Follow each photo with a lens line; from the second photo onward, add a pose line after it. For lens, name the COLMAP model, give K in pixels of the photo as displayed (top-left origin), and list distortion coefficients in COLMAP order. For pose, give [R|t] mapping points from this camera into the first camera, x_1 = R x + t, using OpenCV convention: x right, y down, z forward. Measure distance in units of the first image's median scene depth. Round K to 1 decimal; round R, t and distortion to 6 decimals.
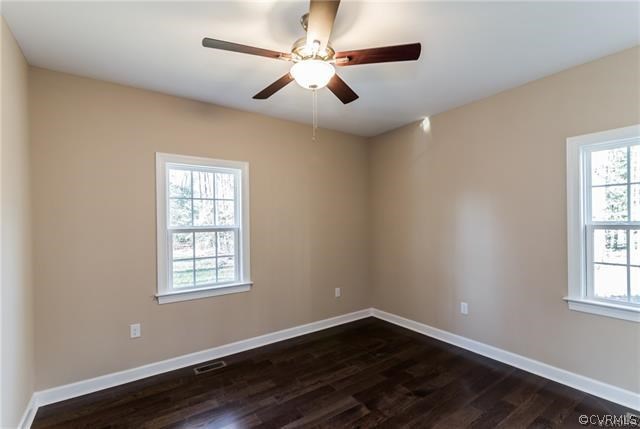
lens RADIAL K [[291.6, 0, 318.5], [0, 291.6, 221.7], [0, 0, 1]] dist [-0.000220, 0.000123]
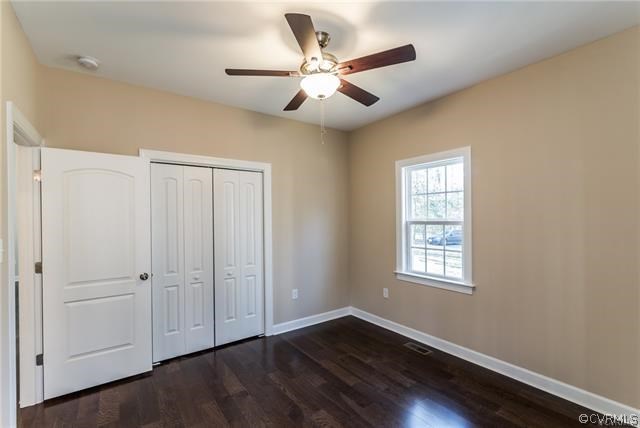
lens RADIAL K [[289.9, 0, 319.4], [0, 289.9, 218.2], [0, 0, 1]] dist [0.001439, -0.000367]
pose [[0.015716, 0.012133, -0.999803, 0.692663], [0.011563, 0.999857, 0.012315, -0.005892], [0.999810, -0.011754, 0.015574, 0.610992]]
